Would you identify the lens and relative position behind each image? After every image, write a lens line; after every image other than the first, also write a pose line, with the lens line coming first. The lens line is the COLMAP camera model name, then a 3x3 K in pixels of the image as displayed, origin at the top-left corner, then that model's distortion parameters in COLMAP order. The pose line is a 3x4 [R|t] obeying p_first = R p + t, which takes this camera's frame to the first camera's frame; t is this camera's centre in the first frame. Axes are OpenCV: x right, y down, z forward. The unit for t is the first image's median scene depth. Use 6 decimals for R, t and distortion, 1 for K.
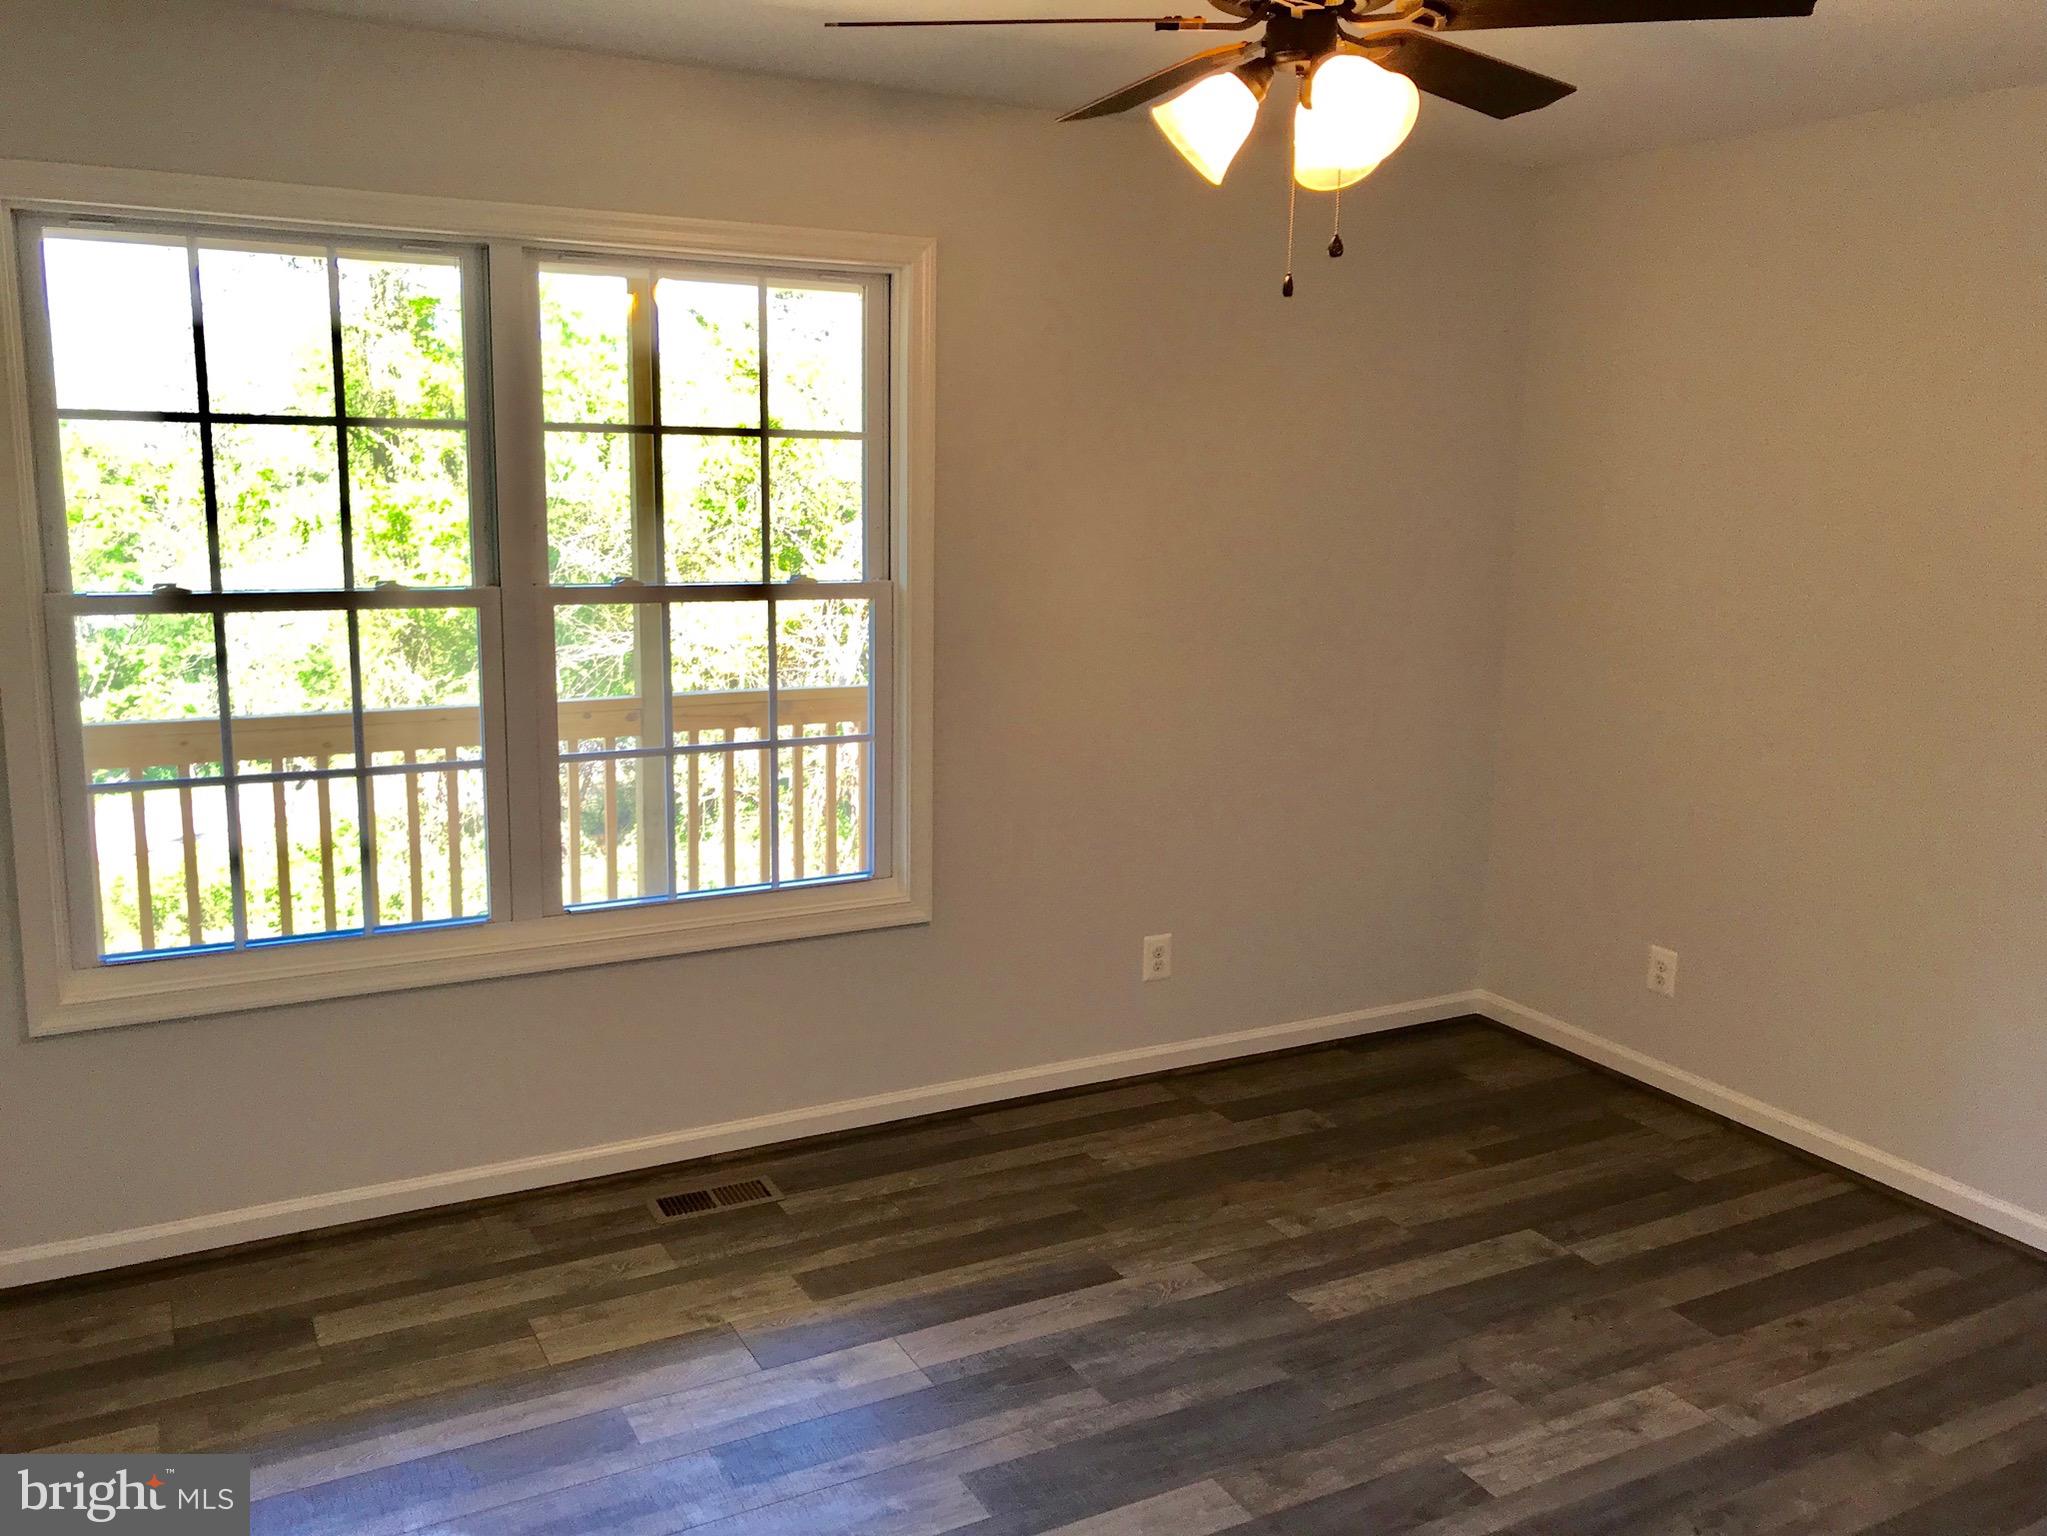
lens RADIAL K [[1696.7, 0, 1025.9], [0, 1696.7, 772.3], [0, 0, 1]] dist [0.034655, -0.023452]
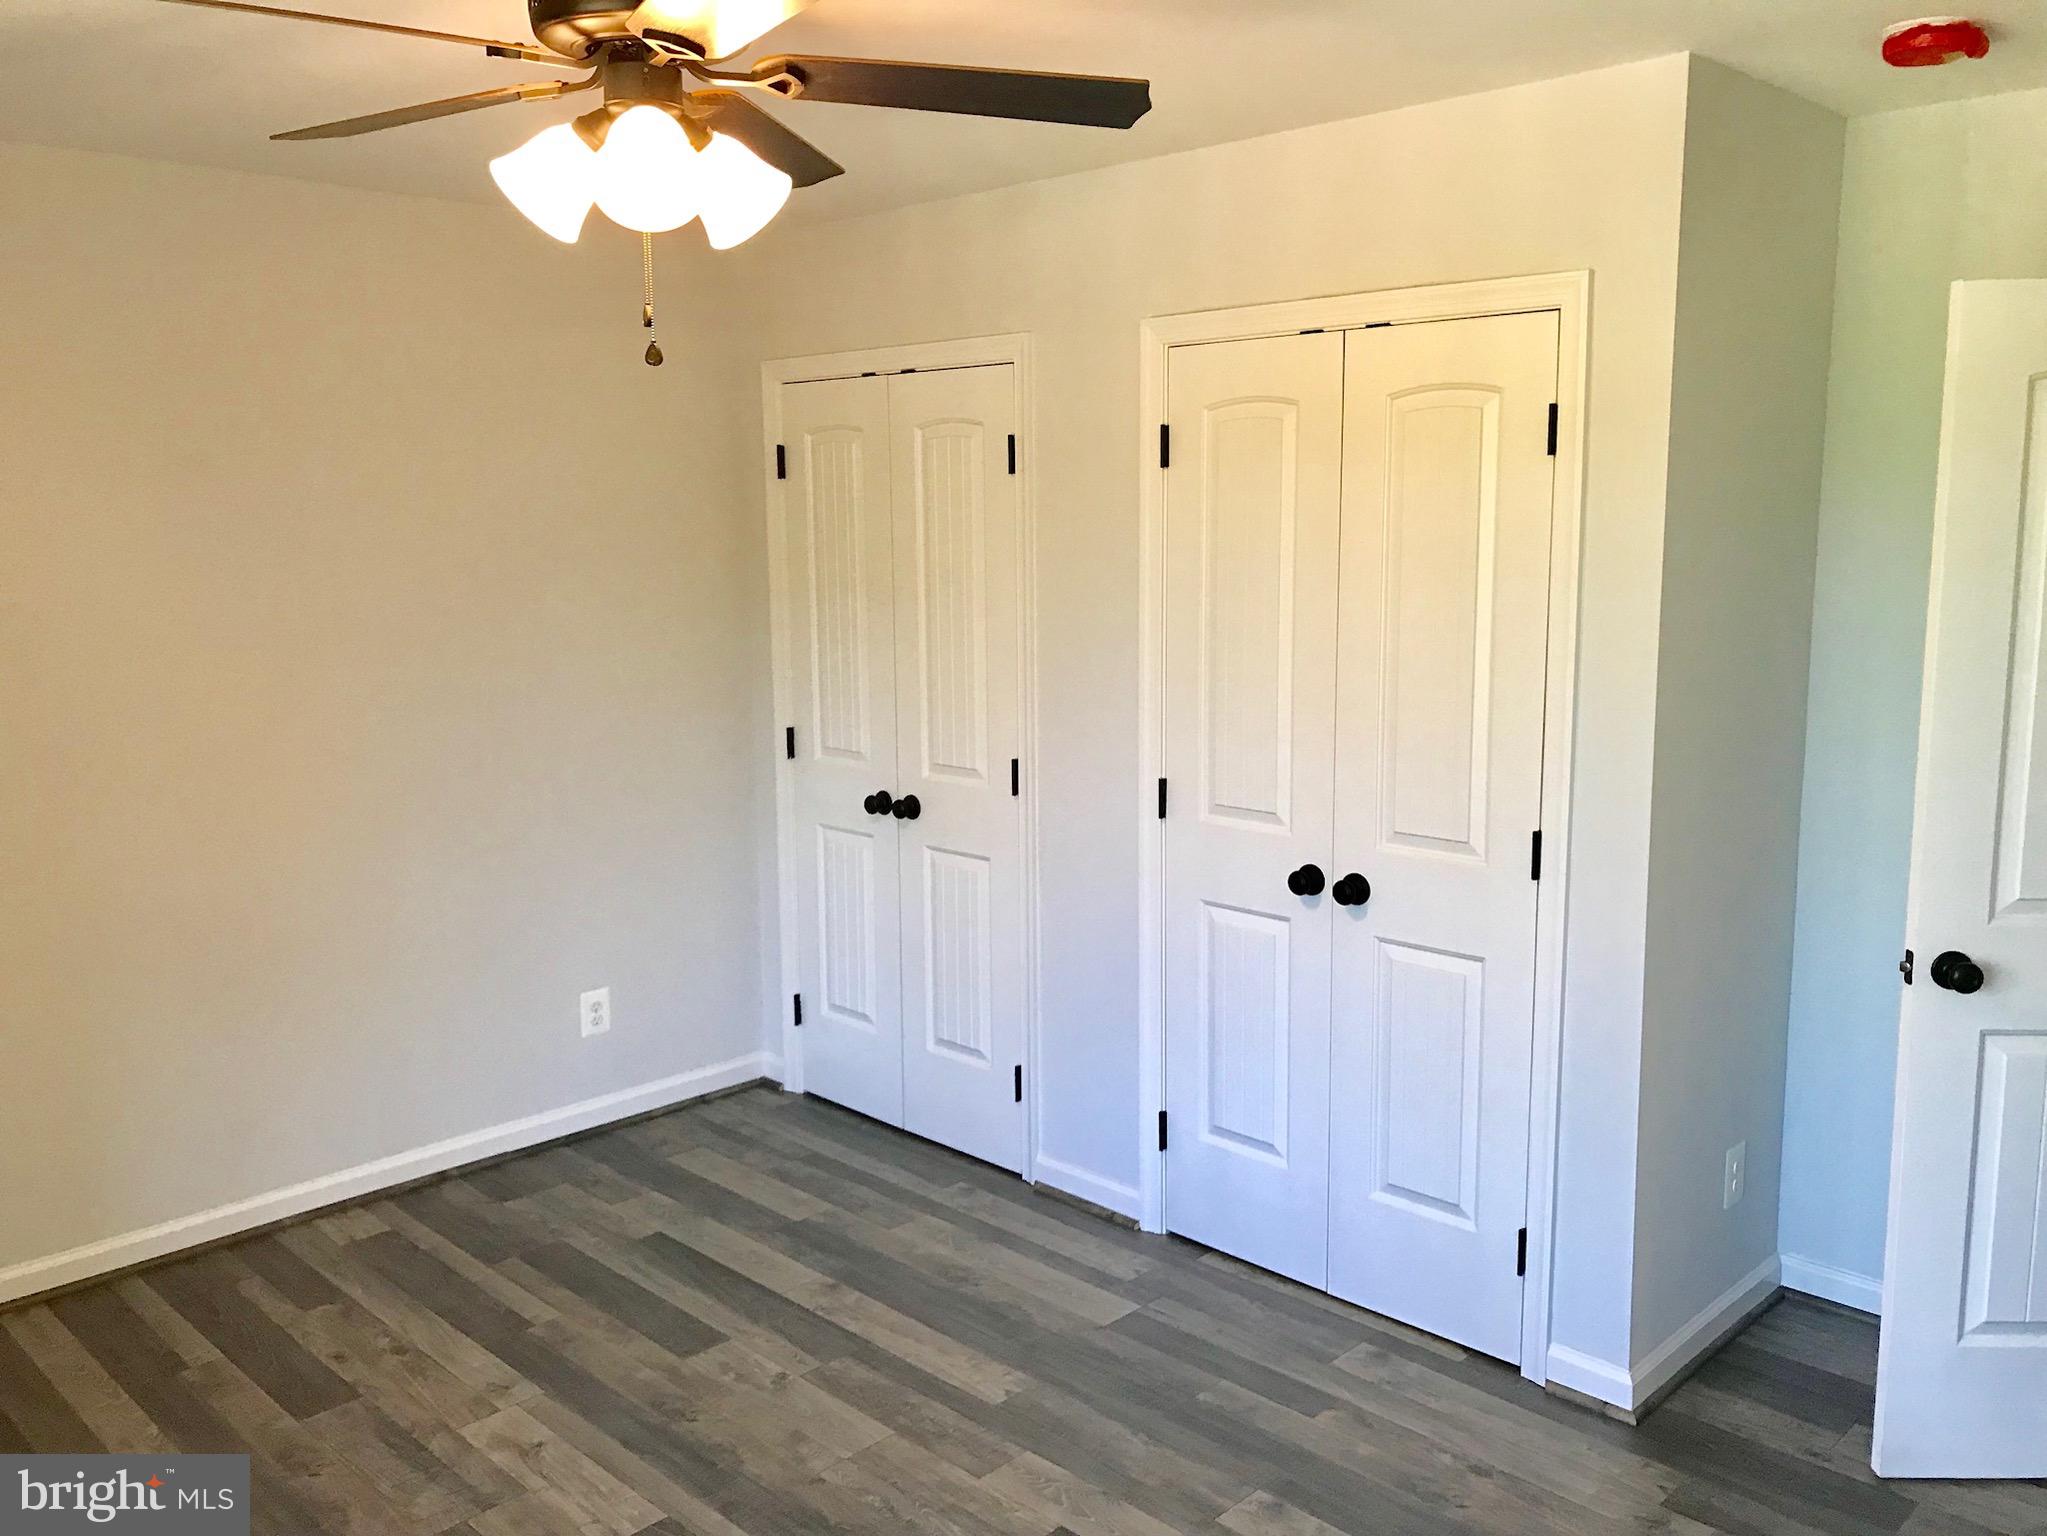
lens RADIAL K [[1696.7, 0, 1017.9], [0, 1696.7, 759.9], [0, 0, 1]] dist [0.034655, -0.023452]
pose [[-0.283914, -0.178951, 0.942003, -1.224218], [0.176031, 0.956005, 0.234665, -0.416865], [-0.942553, 0.232446, -0.239923, 1.612449]]
